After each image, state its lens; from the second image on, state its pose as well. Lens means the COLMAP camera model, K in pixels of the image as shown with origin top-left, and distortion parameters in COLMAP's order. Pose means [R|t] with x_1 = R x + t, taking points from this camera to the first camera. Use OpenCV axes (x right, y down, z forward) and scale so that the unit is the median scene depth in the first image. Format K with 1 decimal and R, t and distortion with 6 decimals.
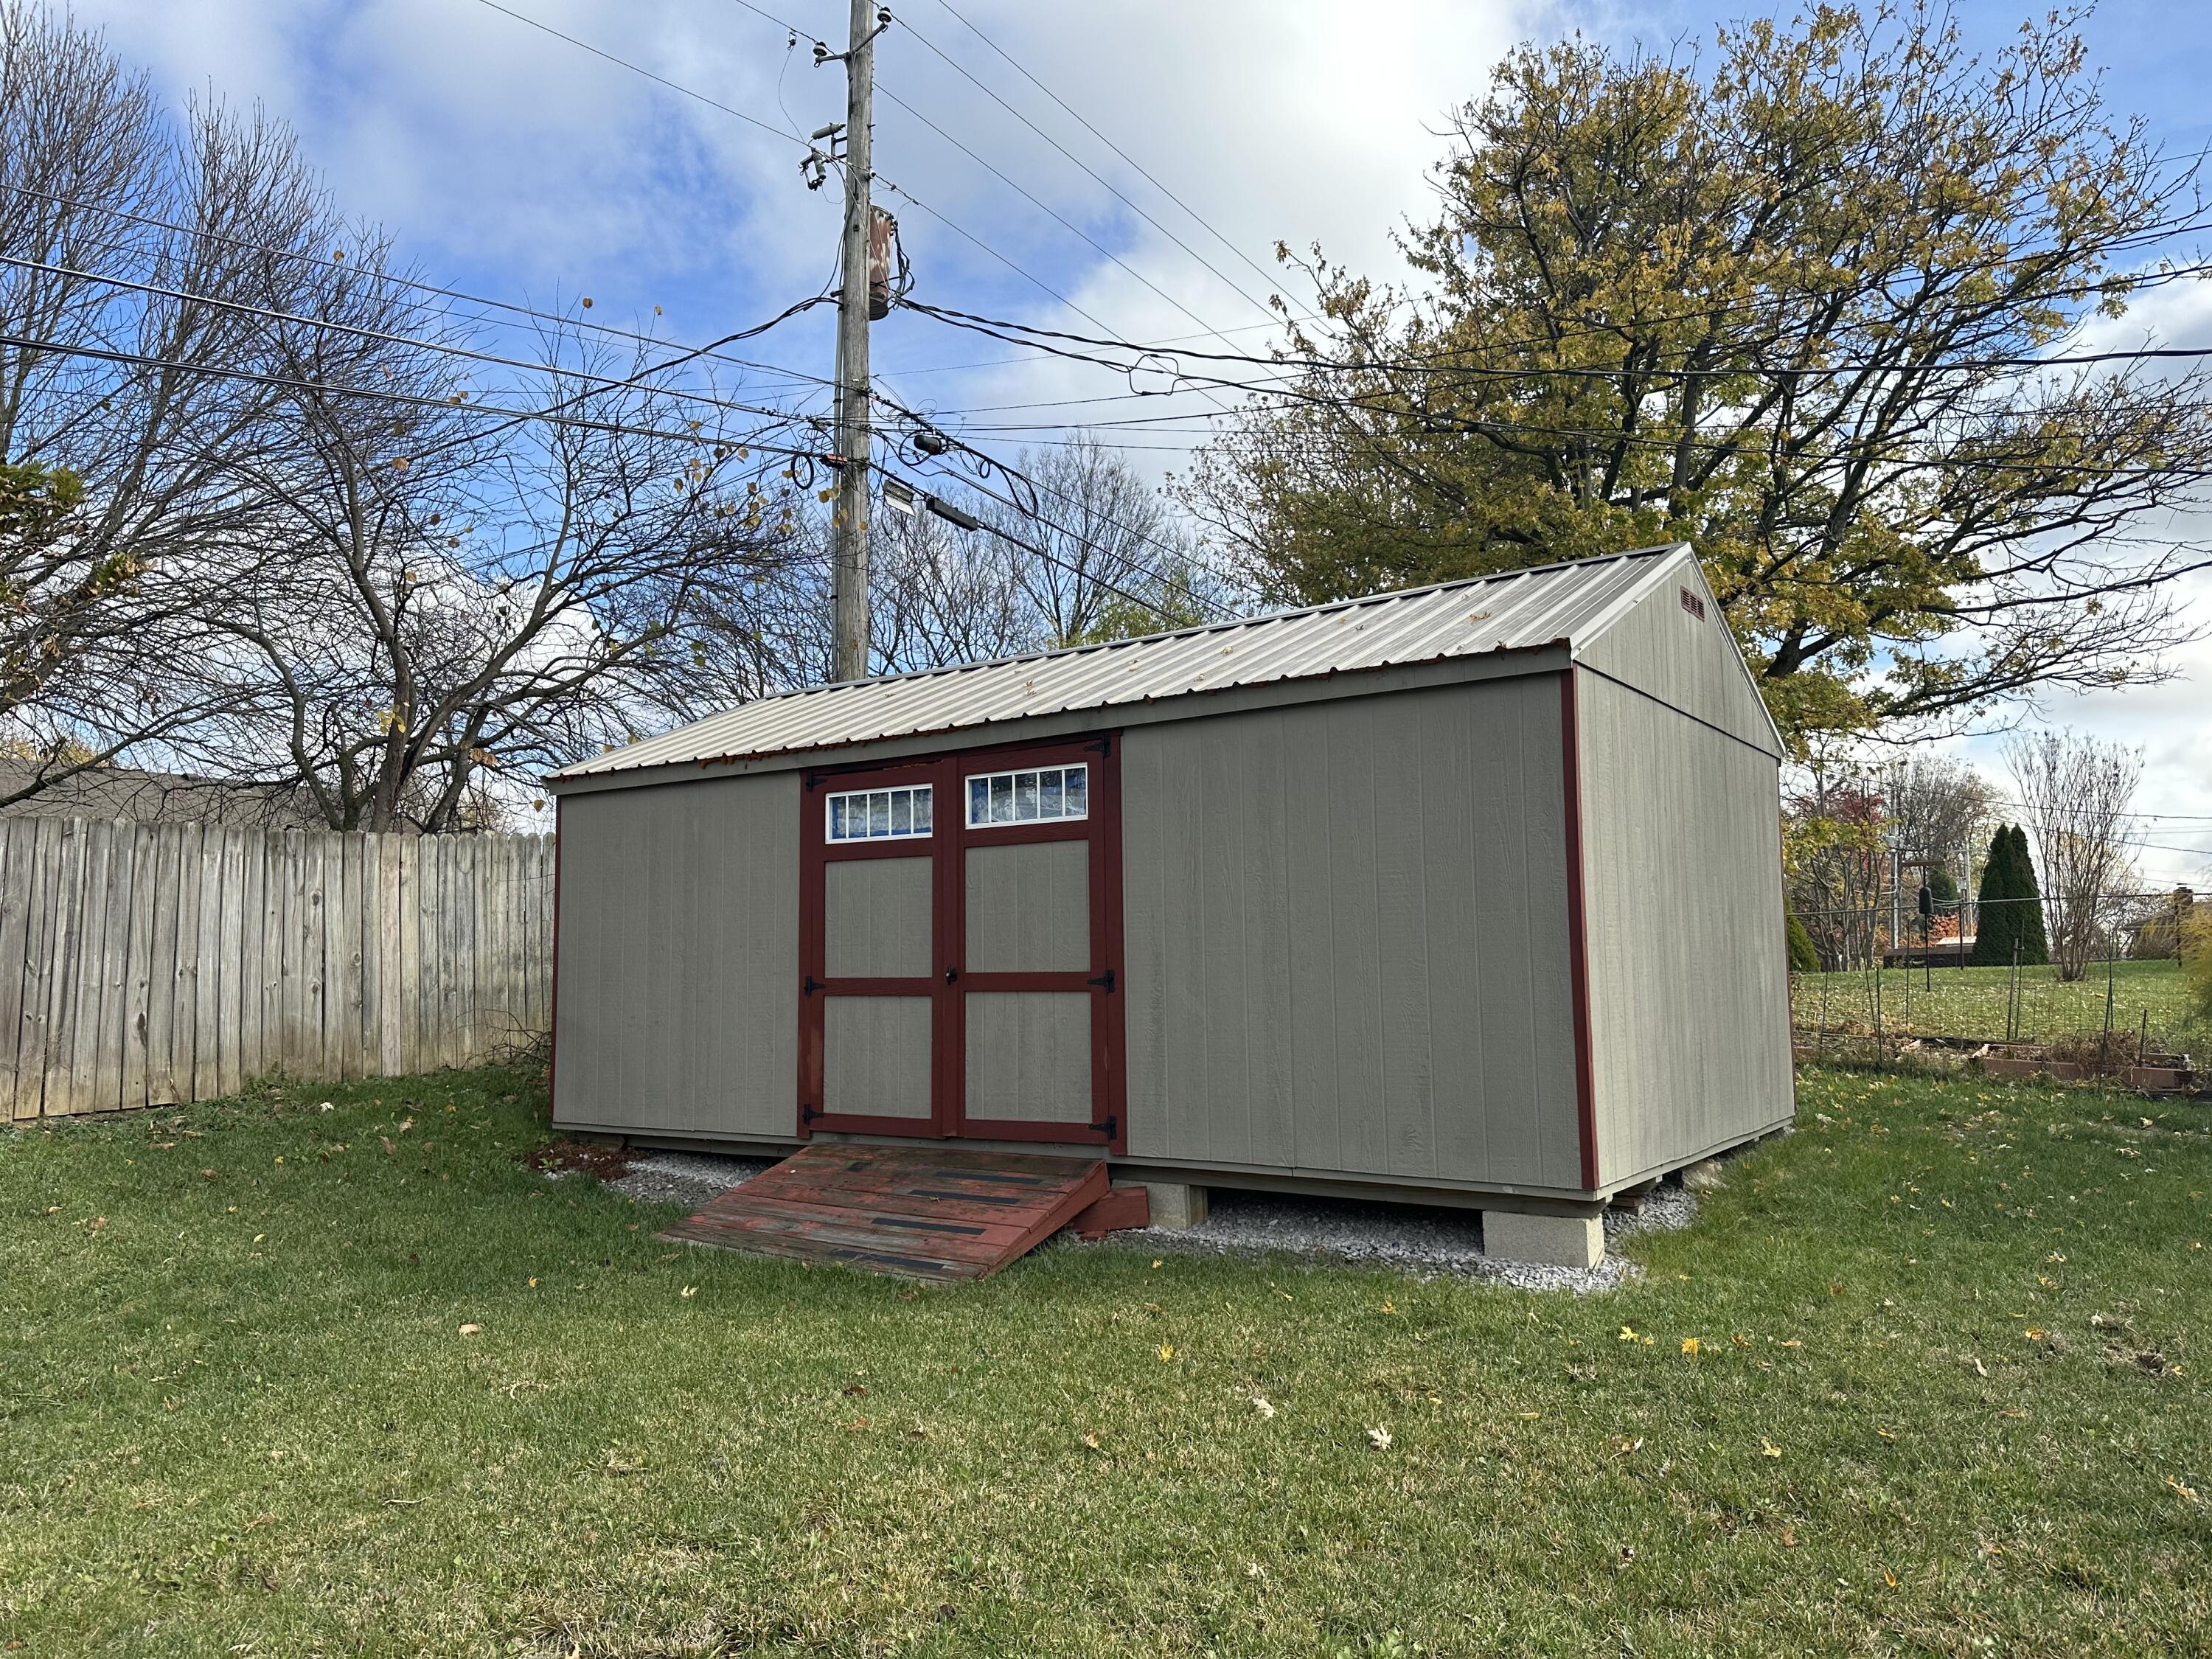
lens RADIAL K [[1530.4, 0, 1106.0], [0, 1530.4, 829.5], [0, 0, 1]] dist [0.135315, -0.213130]
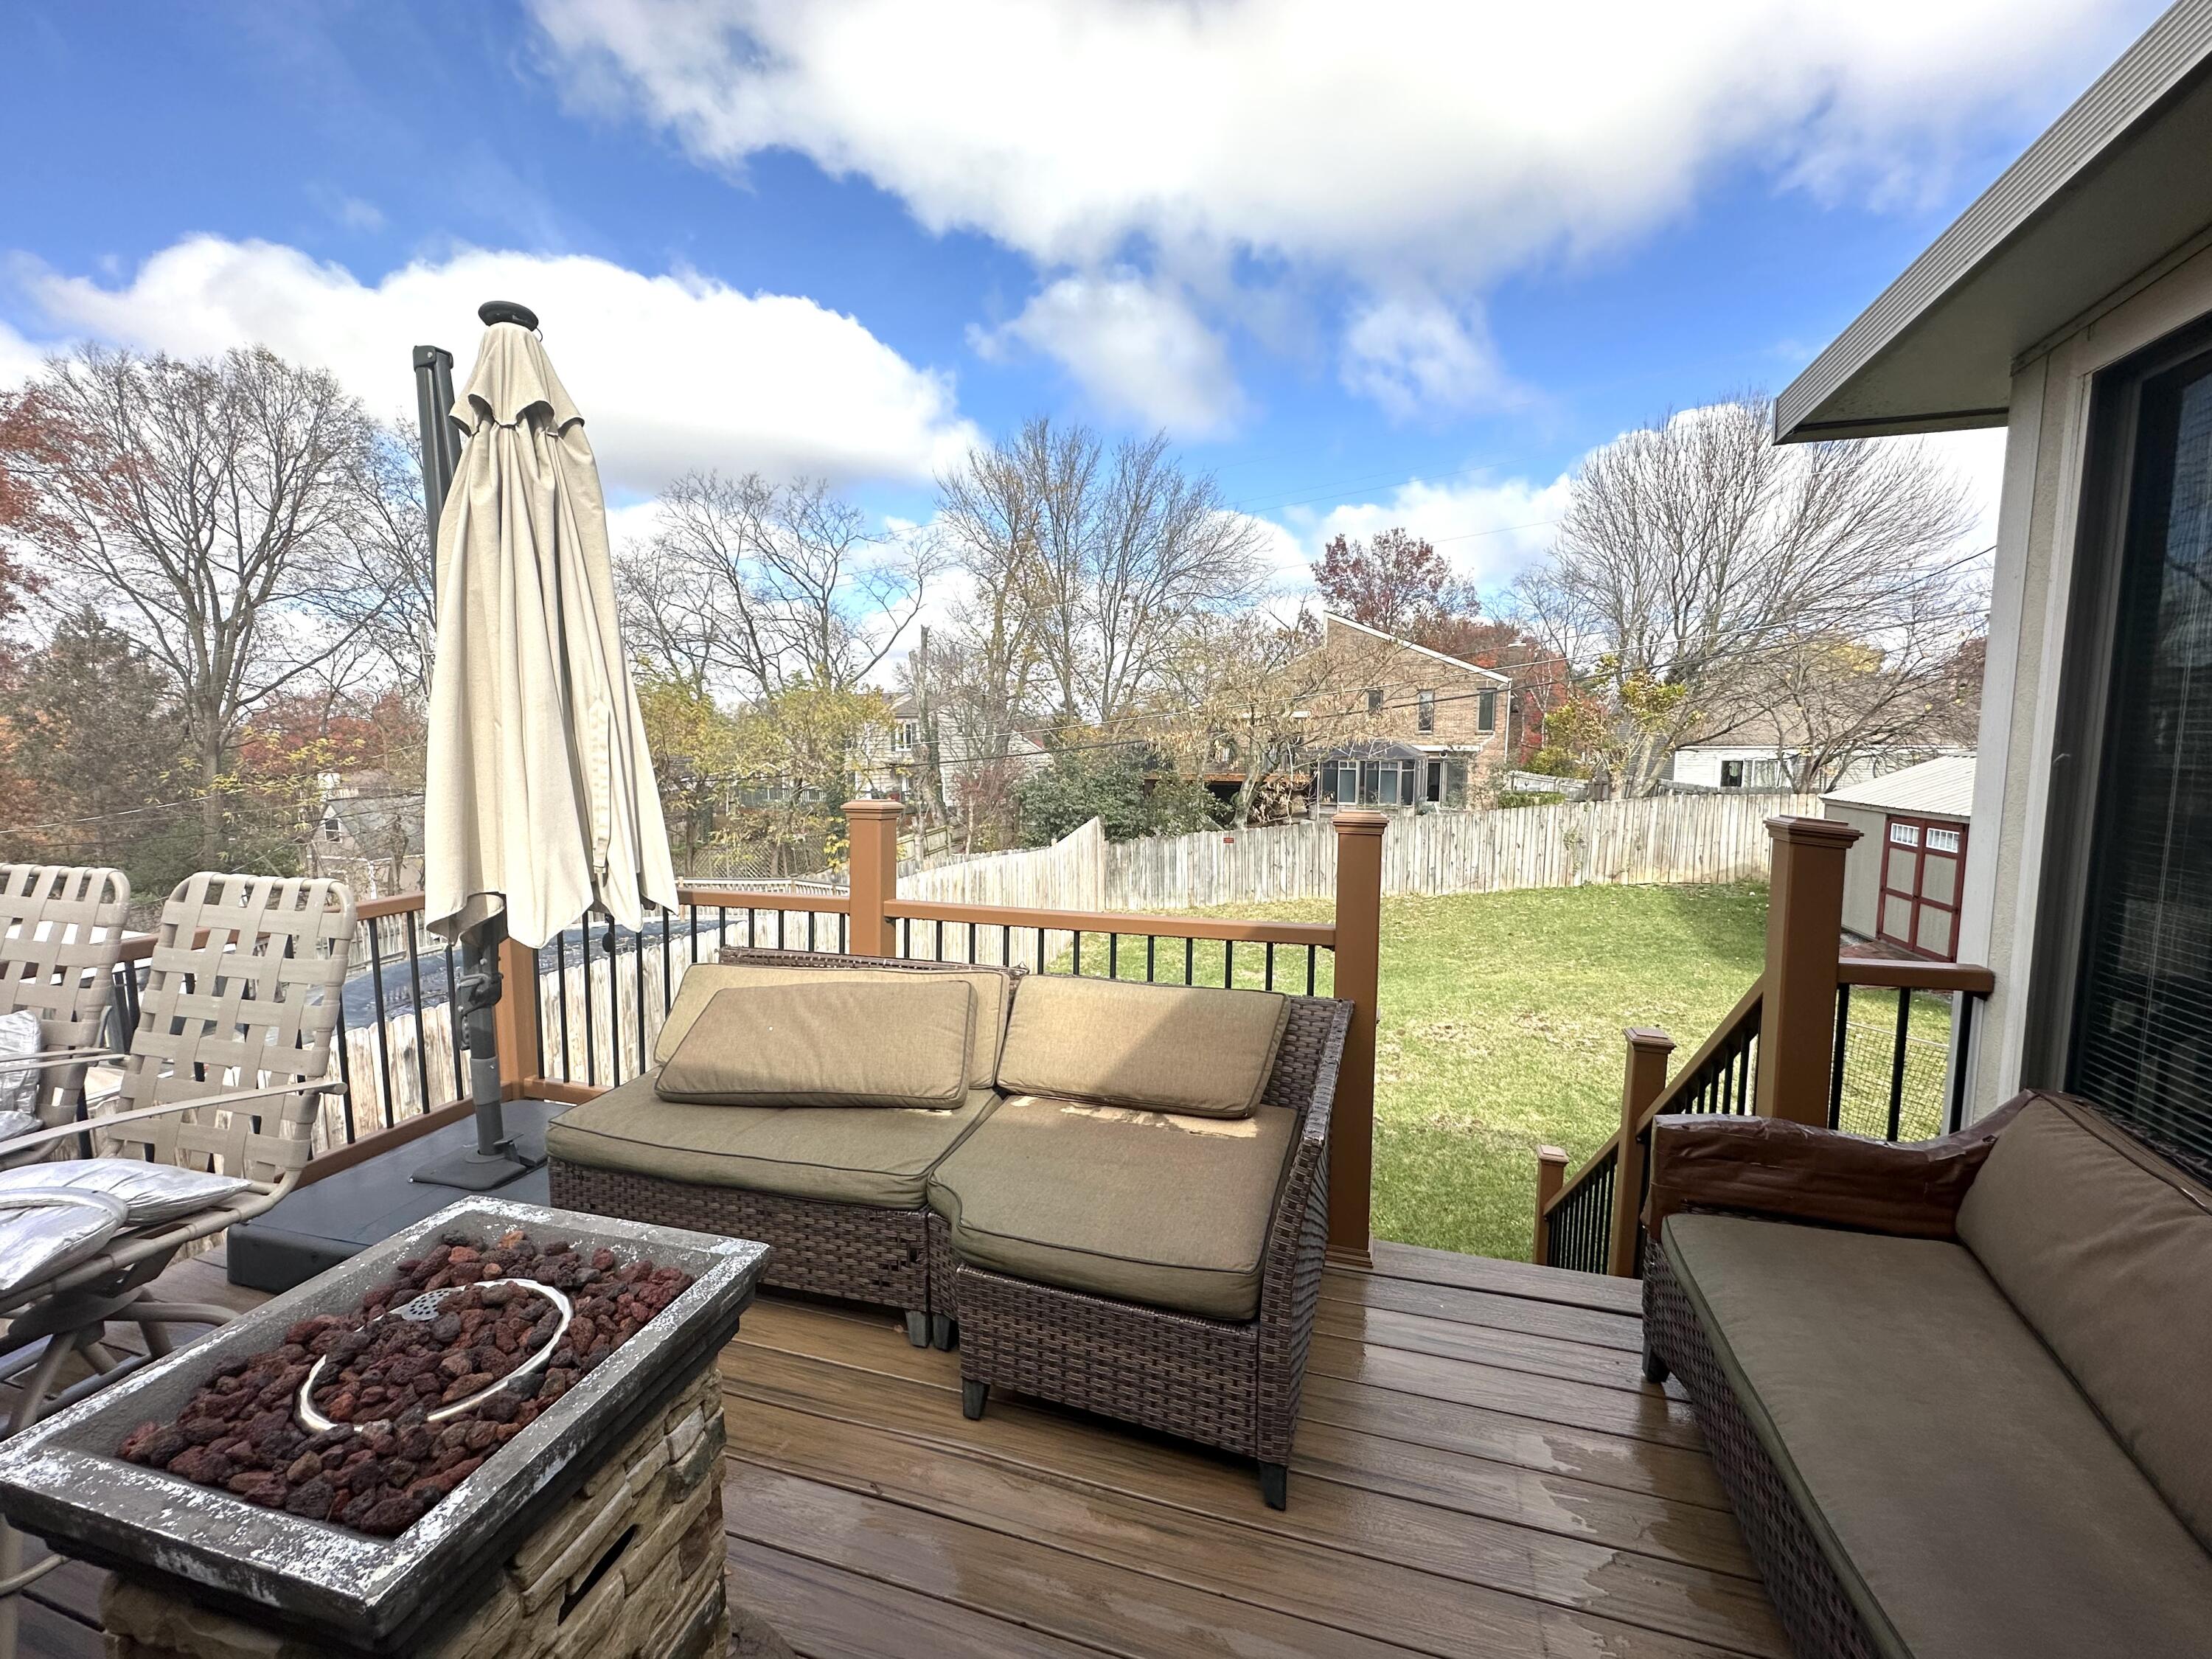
lens RADIAL K [[882.8, 0, 1104.0], [0, 882.8, 828.6], [0, 0, 1]] dist [-0.000891, -0.000204]
pose [[0.276968, 0.106239, -0.954988, 0.961349], [0.077980, 0.988106, 0.132539, -0.339611], [0.957710, -0.111179, 0.265389, -0.809239]]
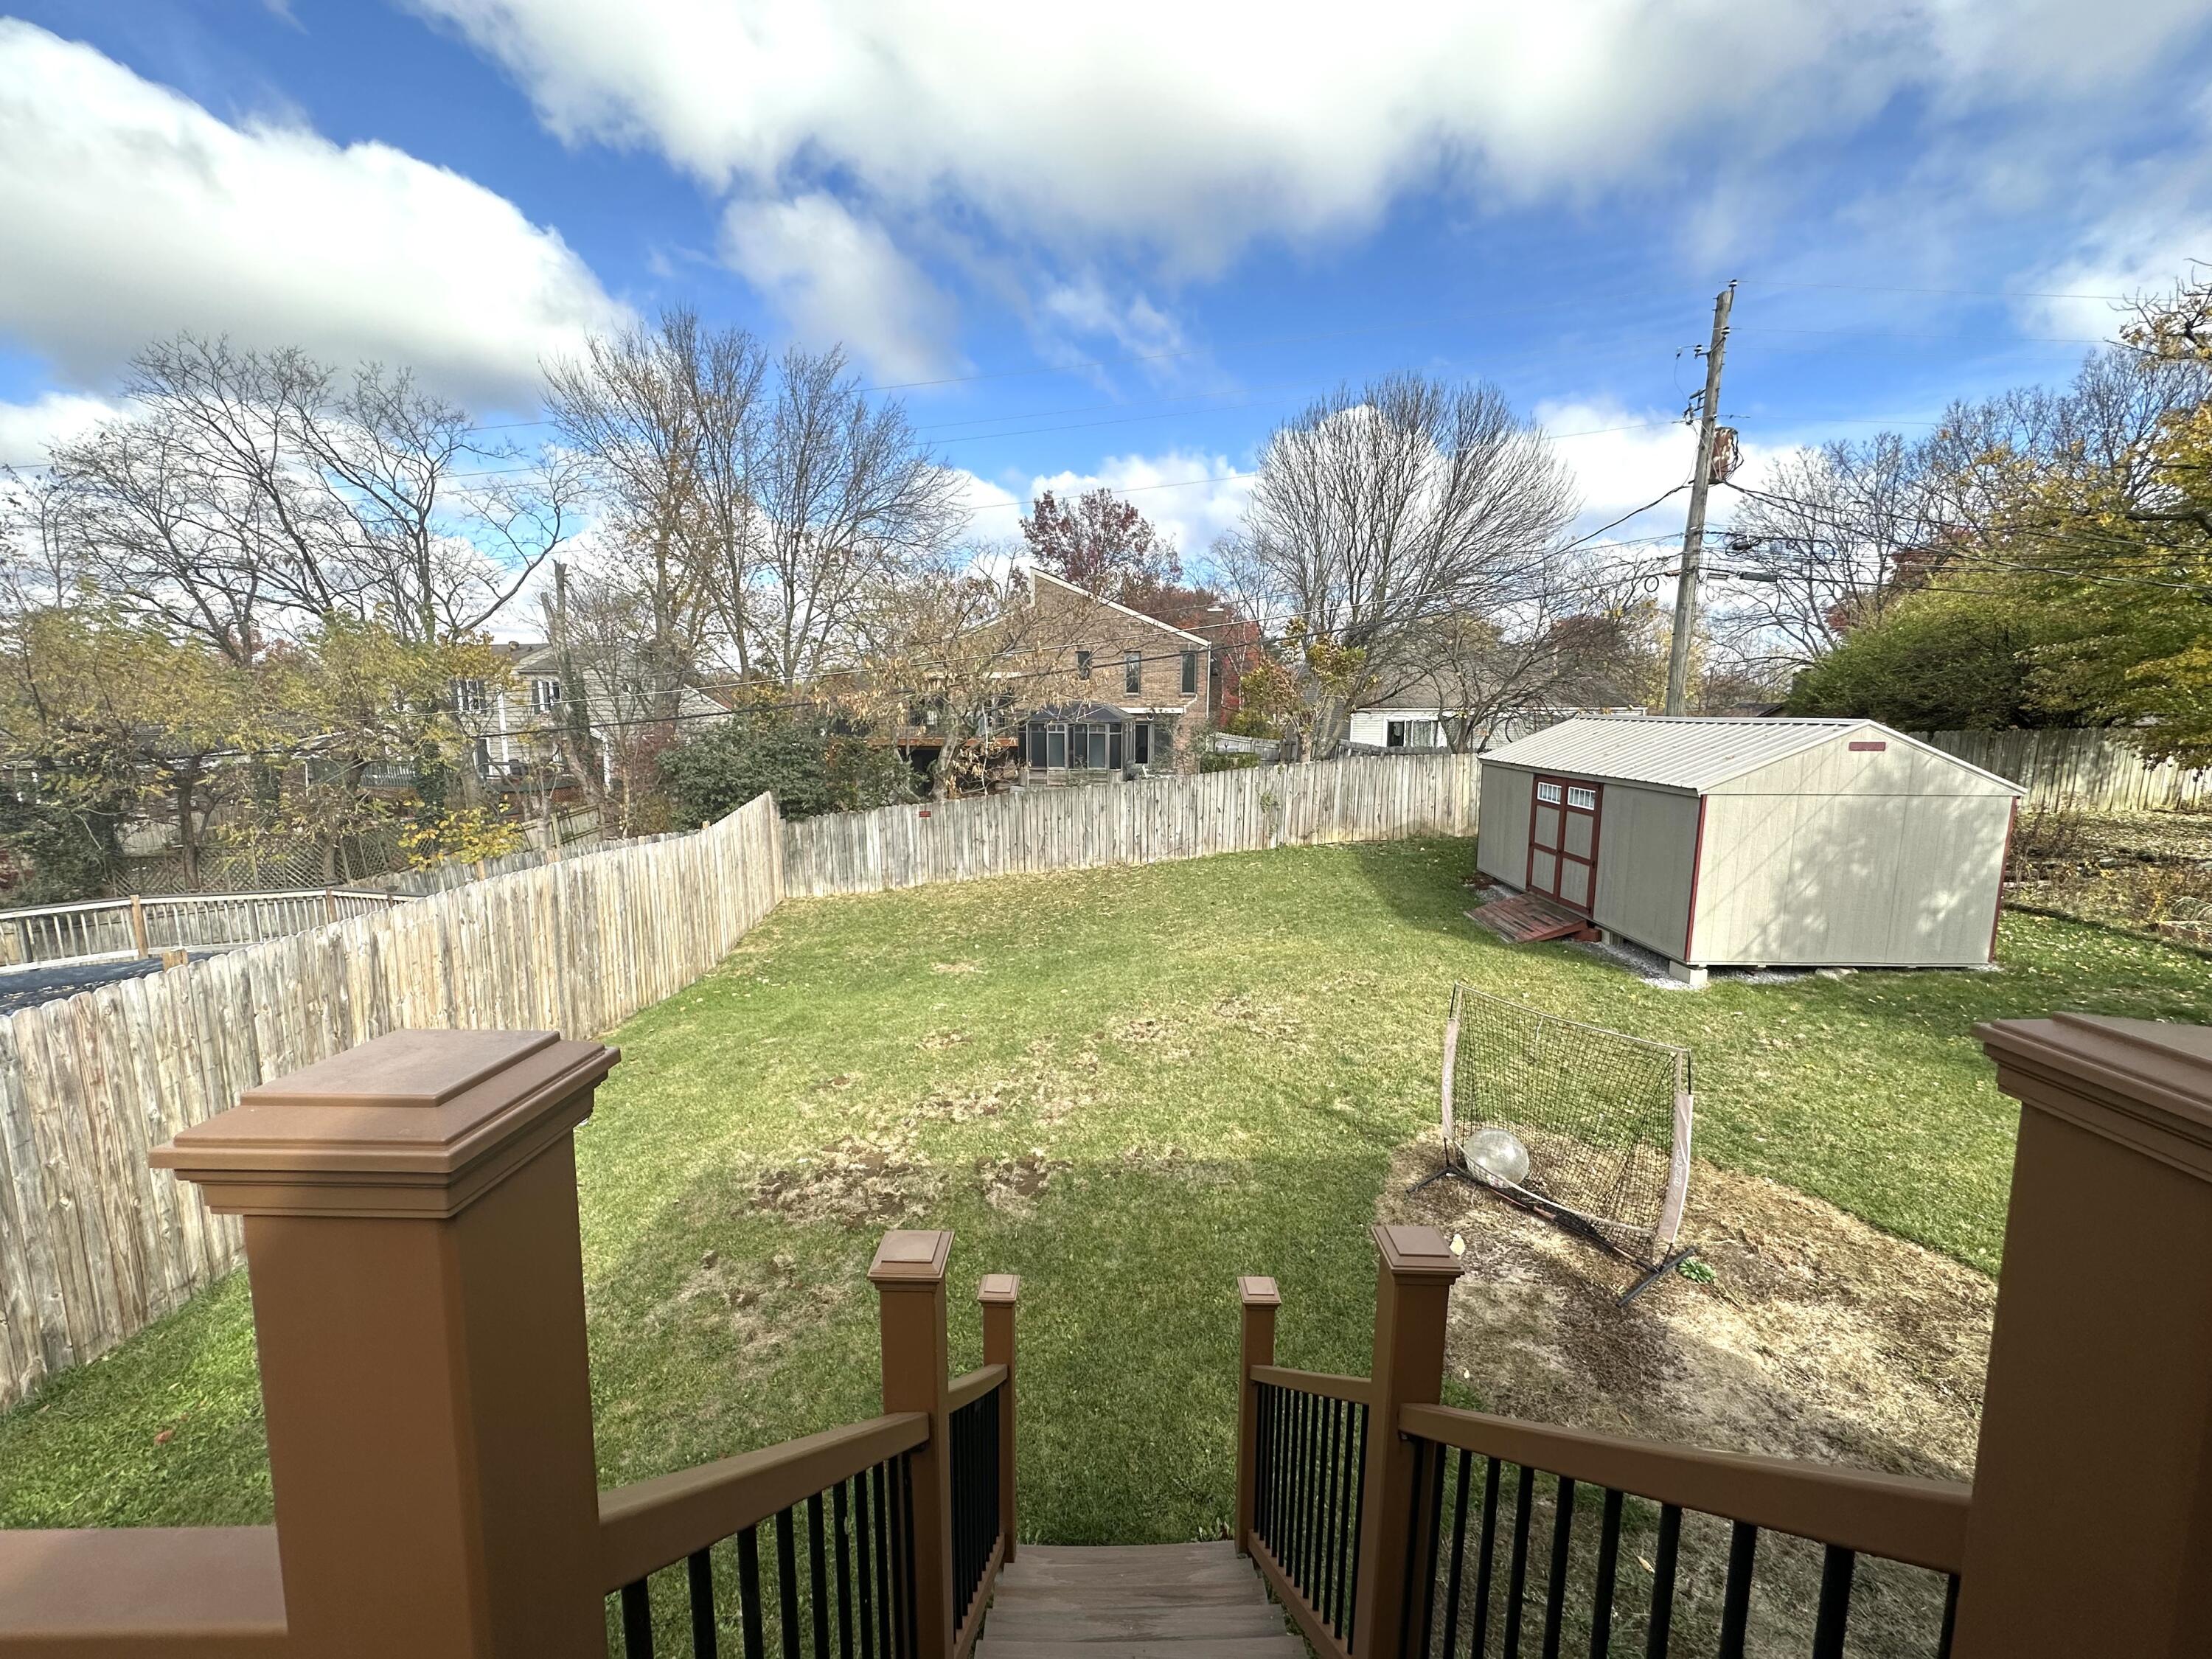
lens RADIAL K [[882.8, 0, 1104.0], [0, 882.8, 828.6], [0, 0, 1]] dist [-0.000891, -0.000204]
pose [[0.554960, 0.129705, -0.821703, 0.772190], [0.061757, 0.978620, 0.196184, -0.323625], [0.829581, -0.159620, 0.535085, -0.634230]]
